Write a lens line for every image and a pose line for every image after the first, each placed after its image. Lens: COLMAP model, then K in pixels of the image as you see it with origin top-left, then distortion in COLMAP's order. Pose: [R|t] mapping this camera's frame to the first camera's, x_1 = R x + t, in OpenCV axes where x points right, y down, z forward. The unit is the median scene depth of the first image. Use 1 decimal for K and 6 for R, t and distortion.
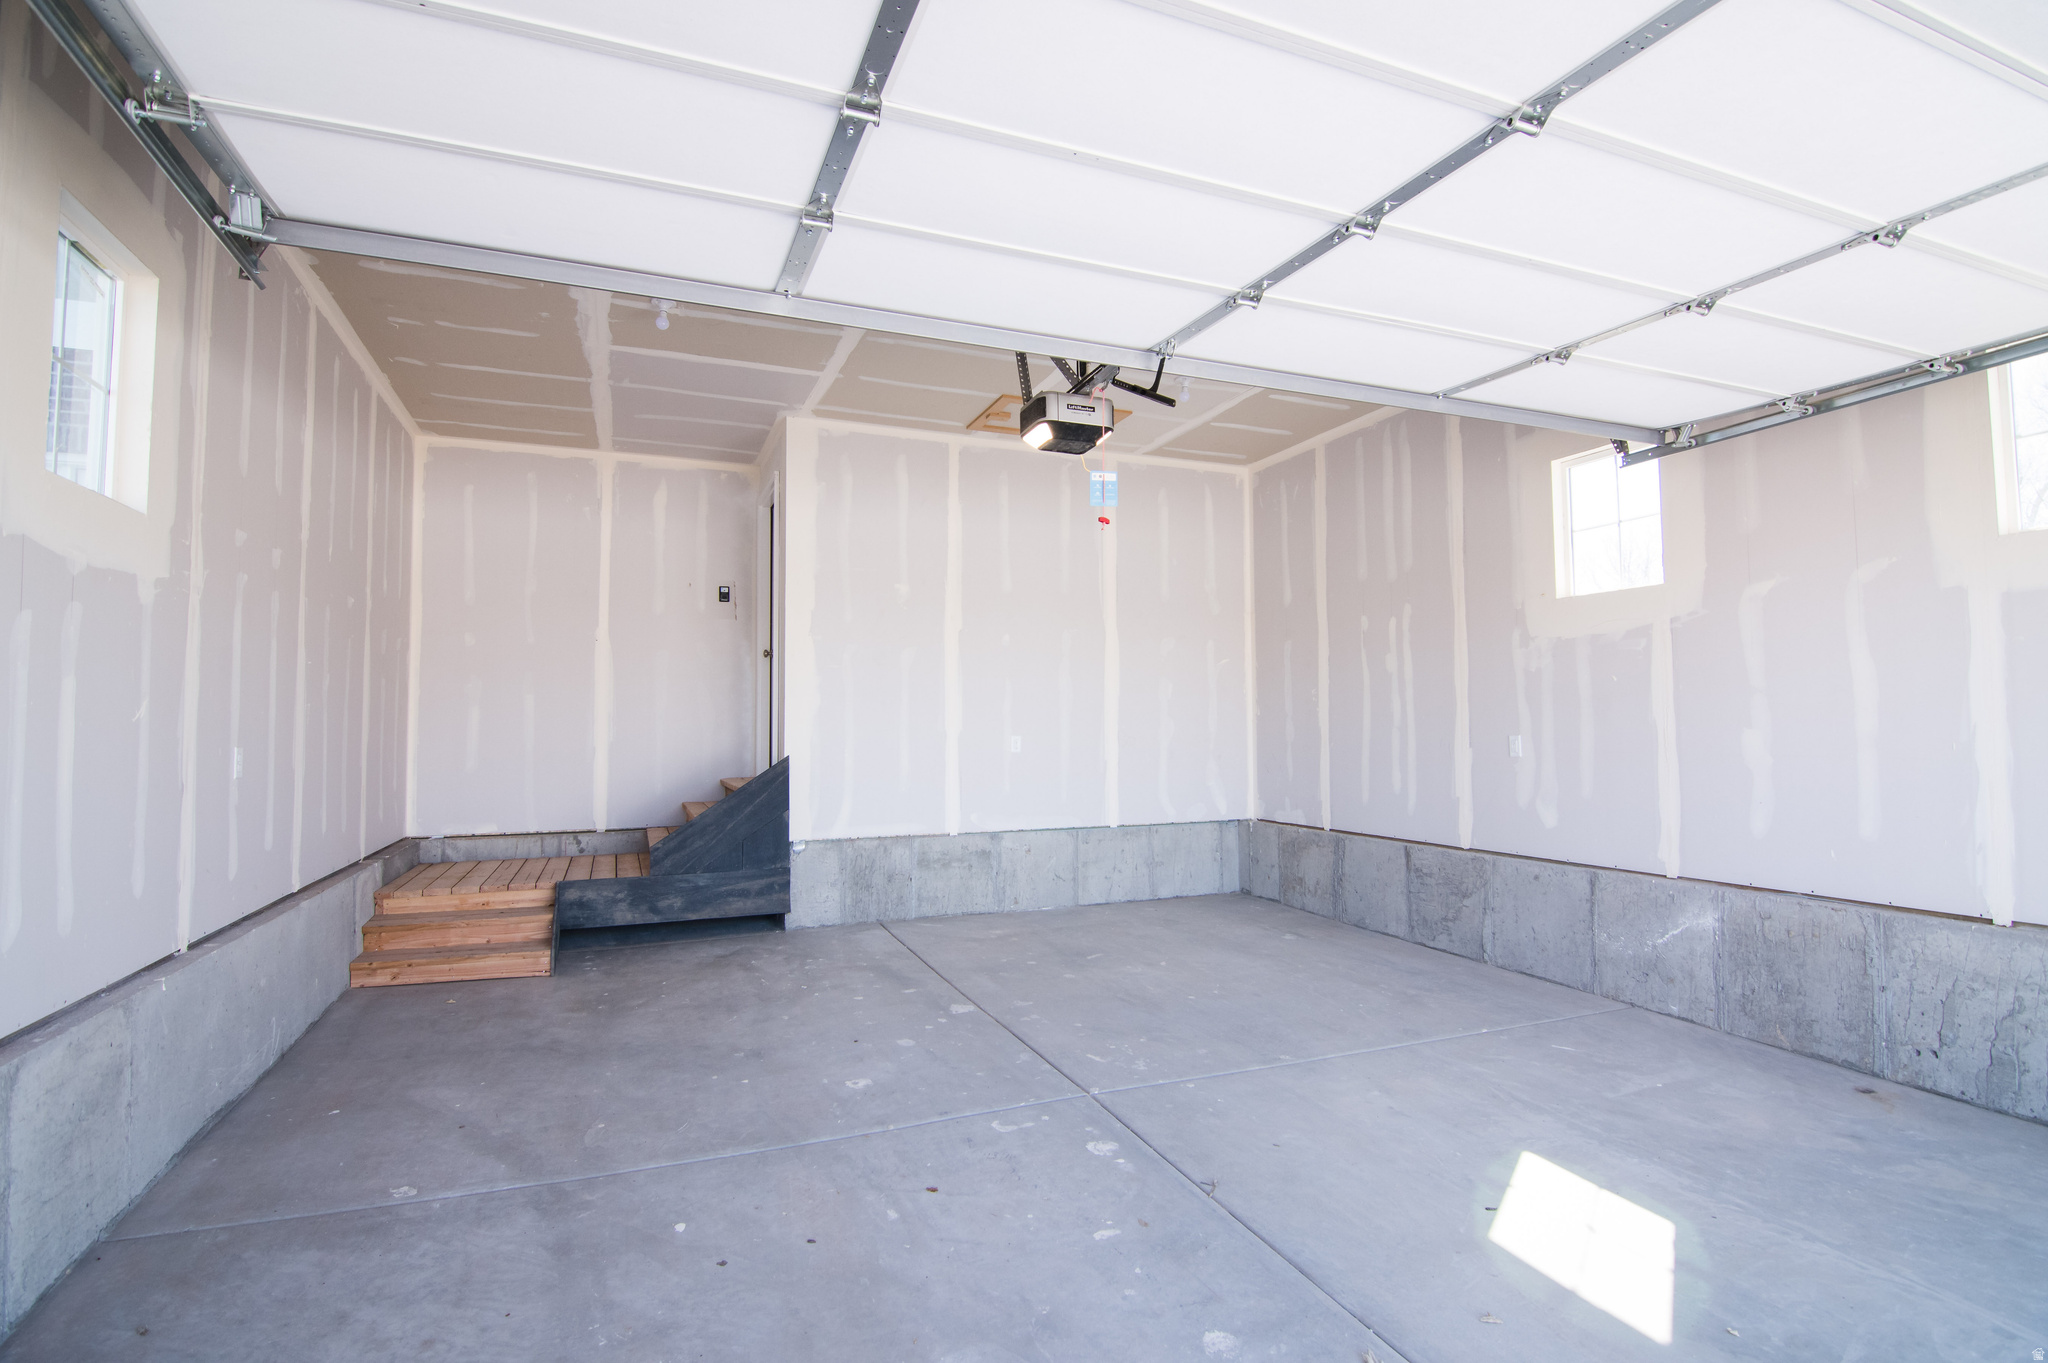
lens RADIAL K [[1019.6, 0, 1028.2], [0, 1019.6, 676.3], [0, 0, 1]] dist [-0.011448, -0.004857]
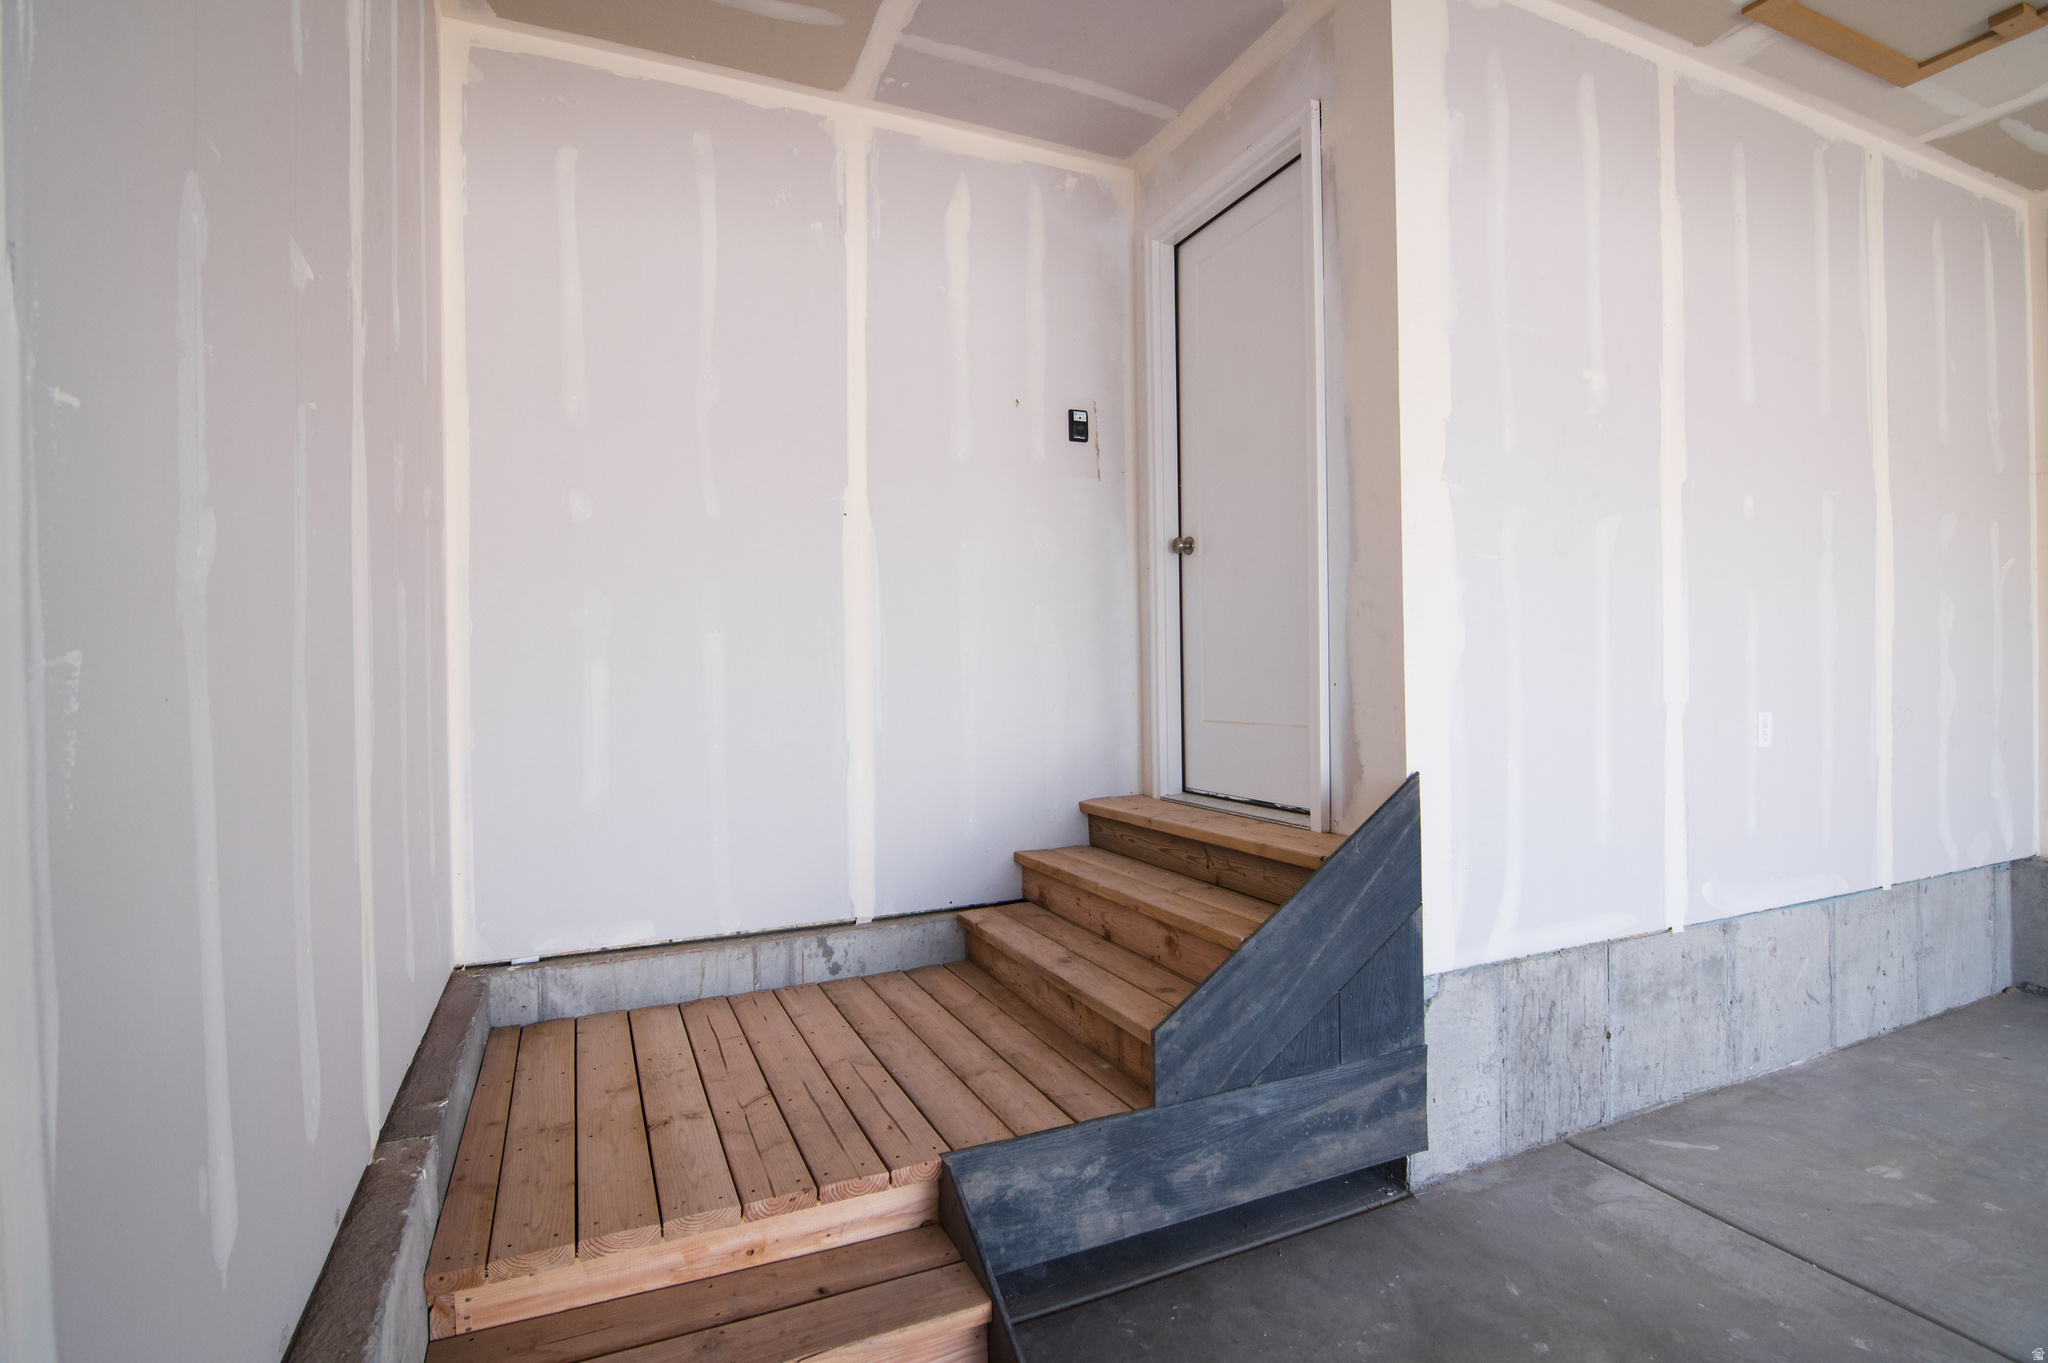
lens RADIAL K [[1019.6, 0, 1029.3], [0, 1019.6, 680.3], [0, 0, 1]] dist [-0.011448, -0.004857]
pose [[0.999304, -0.008315, 0.036366, -0.382587], [0.006299, 0.998456, 0.055194, 0.016233], [-0.036769, -0.054927, 0.997813, 0.566446]]
